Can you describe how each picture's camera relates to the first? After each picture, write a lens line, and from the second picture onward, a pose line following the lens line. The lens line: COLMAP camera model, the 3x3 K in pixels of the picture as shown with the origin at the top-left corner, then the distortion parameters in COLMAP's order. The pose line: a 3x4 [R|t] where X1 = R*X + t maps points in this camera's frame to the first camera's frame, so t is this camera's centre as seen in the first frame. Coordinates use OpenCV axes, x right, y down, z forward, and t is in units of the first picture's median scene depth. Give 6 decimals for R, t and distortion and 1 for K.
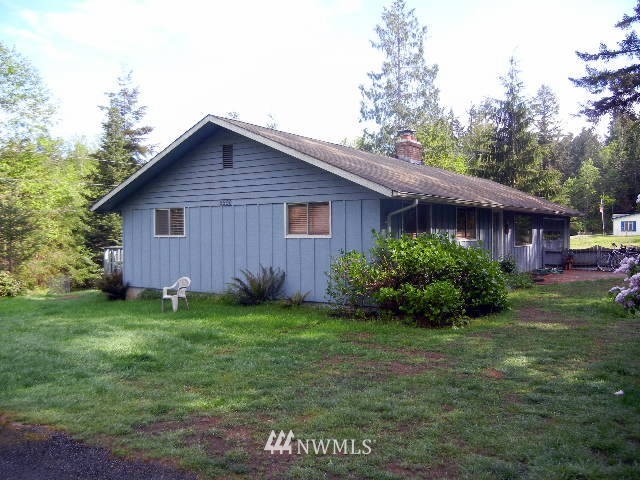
lens RADIAL K [[556.5, 0, 318.9], [0, 556.5, 242.4], [0, 0, 1]] dist [0.036821, -0.008099]
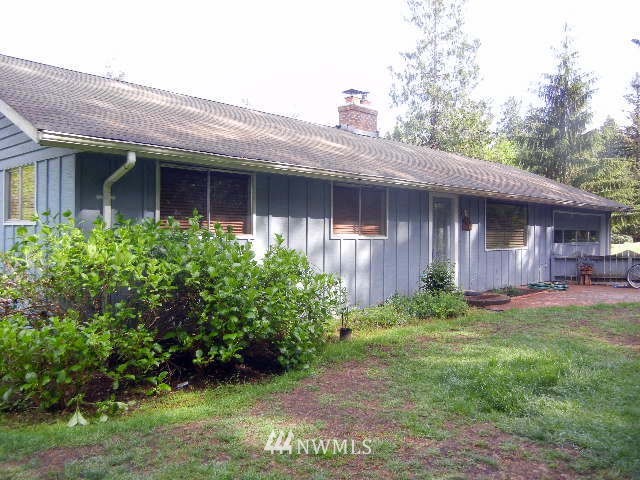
lens RADIAL K [[556.5, 0, 321.2], [0, 556.5, 236.4], [0, 0, 1]] dist [0.036821, -0.008099]
pose [[0.989143, 0.012209, -0.146446, 0.114555], [-0.014407, 0.999799, -0.013960, 0.001729], [0.146246, 0.015919, 0.989120, 0.134746]]
